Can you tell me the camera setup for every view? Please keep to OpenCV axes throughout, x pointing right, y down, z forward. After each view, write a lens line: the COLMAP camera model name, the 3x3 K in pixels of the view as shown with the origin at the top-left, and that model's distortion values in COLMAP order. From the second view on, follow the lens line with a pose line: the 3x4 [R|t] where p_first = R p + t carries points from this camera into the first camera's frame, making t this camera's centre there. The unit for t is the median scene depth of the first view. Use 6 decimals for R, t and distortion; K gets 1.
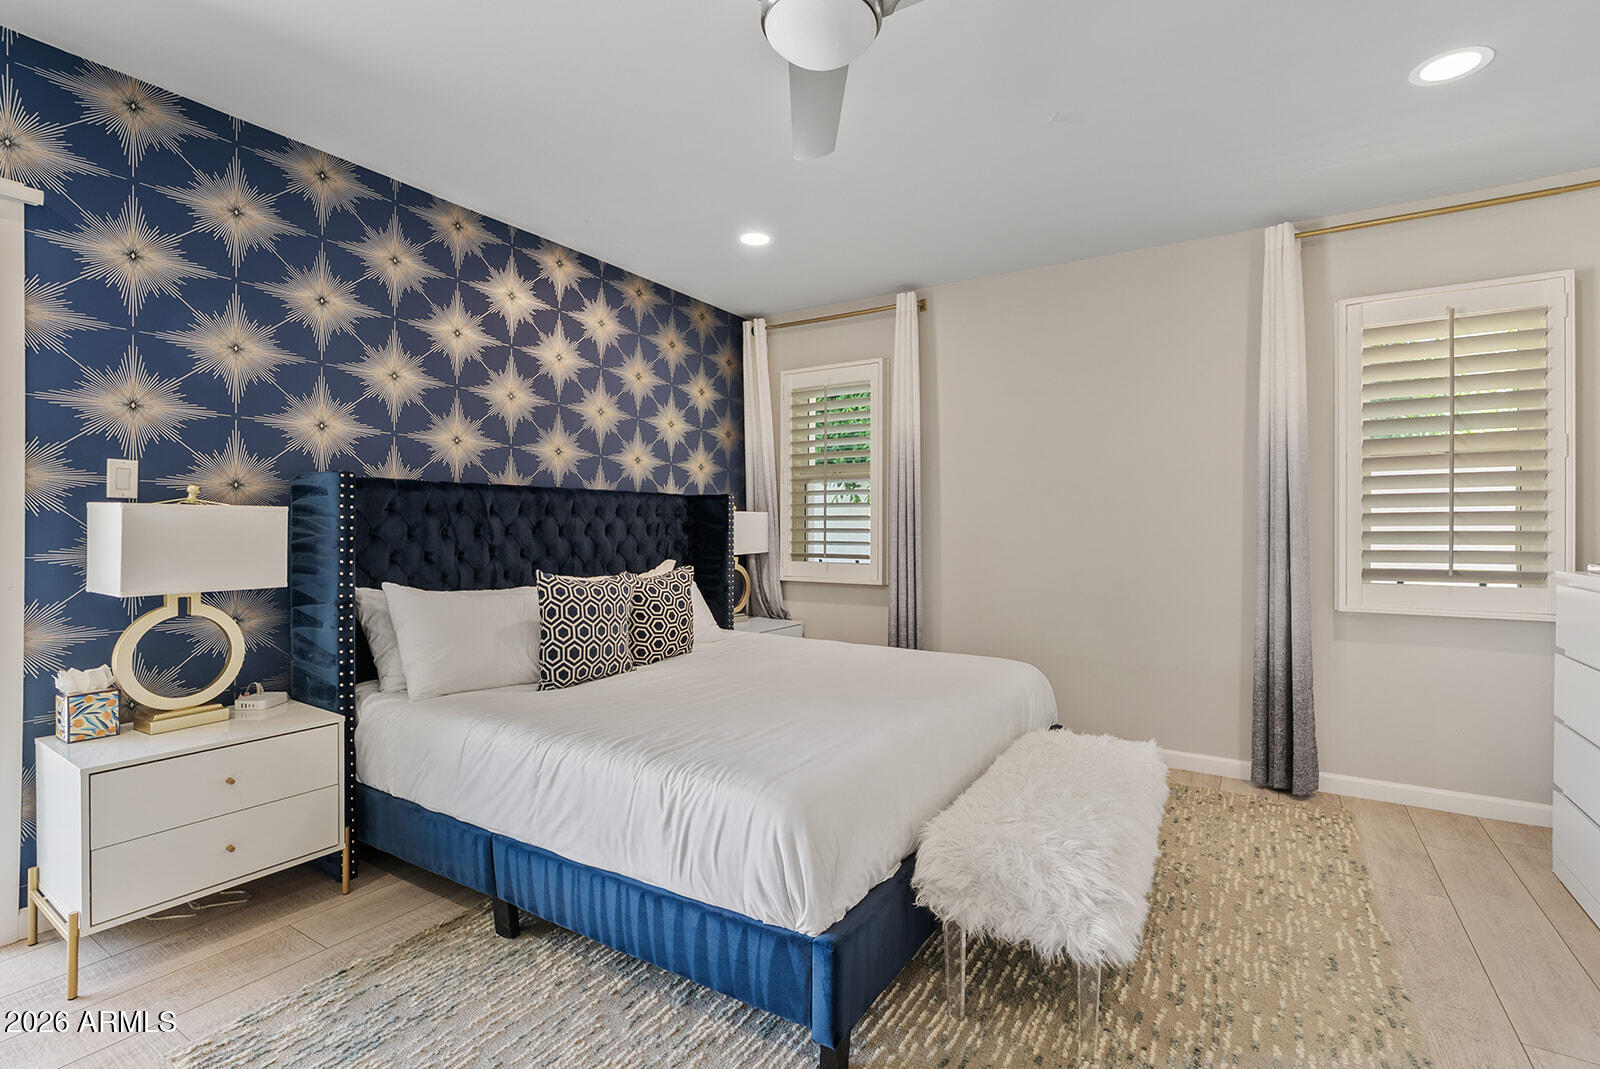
lens RADIAL K [[747.3, 0, 827.8], [0, 747.3, 532.8], [0, 0, 1]] dist [-0.002718, -0.000201]
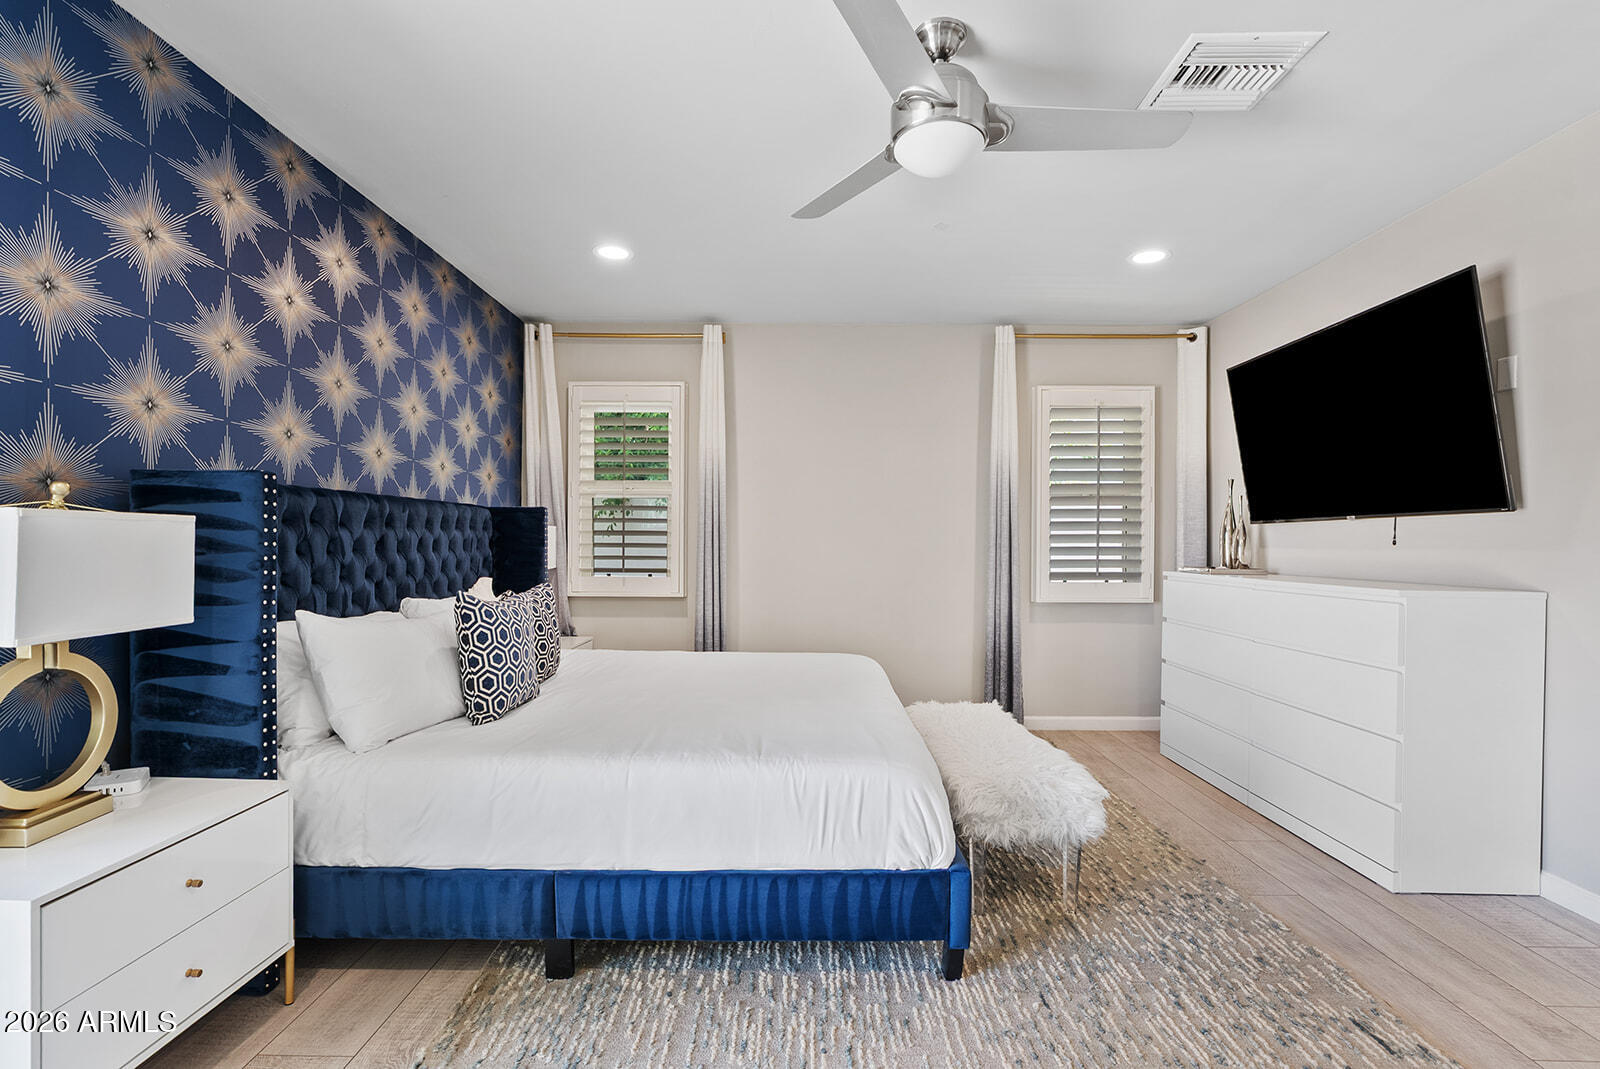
lens RADIAL K [[735.2, 0, 800.7], [0, 735.2, 552.4], [0, 0, 1]] dist [-0.002051, 0.000028]
pose [[0.848249, -0.004362, 0.529579, -0.479520], [-0.000699, 0.999956, 0.009355, -0.004373], [-0.529597, -0.008305, 0.848209, 0.040599]]
